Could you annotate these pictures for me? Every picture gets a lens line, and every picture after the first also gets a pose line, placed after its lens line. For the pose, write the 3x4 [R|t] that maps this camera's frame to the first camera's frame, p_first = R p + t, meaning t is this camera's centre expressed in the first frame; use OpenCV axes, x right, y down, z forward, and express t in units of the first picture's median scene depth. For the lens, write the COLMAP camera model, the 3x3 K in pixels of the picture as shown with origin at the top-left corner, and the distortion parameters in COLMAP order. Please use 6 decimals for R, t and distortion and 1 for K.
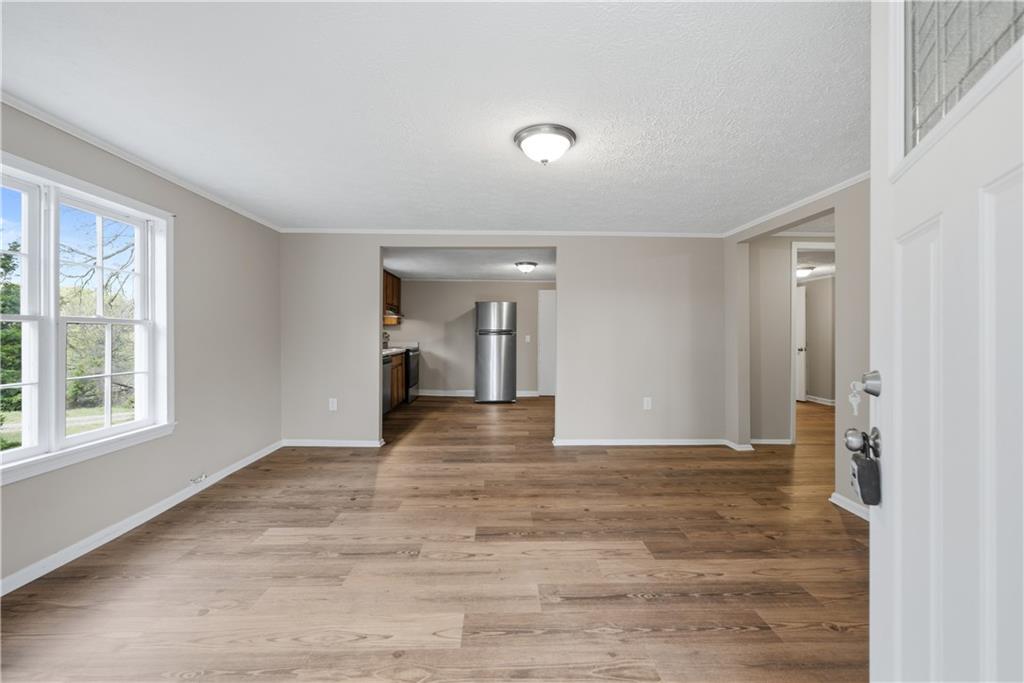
lens RADIAL K [[411.7, 0, 487.9], [0, 411.7, 335.2], [0, 0, 1]] dist [-0.002496, 0.000862]
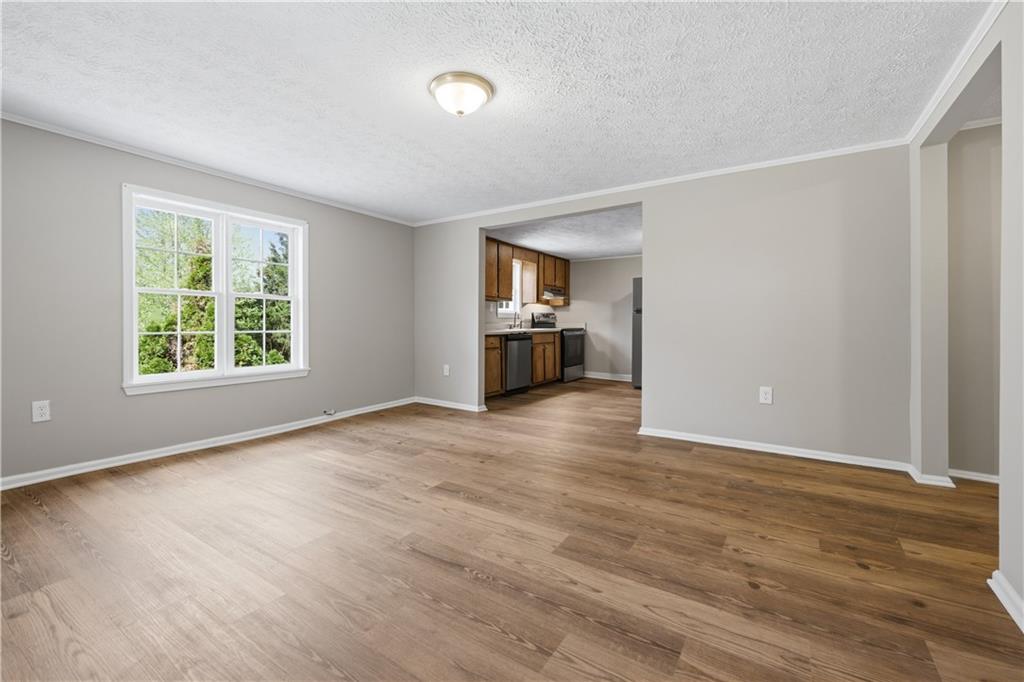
lens RADIAL K [[411.7, 0, 497.8], [0, 411.7, 327.6], [0, 0, 1]] dist [-0.002496, 0.000862]
pose [[0.831544, 0.005752, -0.555428, 0.568441], [-0.002073, 0.999972, 0.007252, 0.058694], [0.555454, -0.004879, 0.831533, 0.178633]]
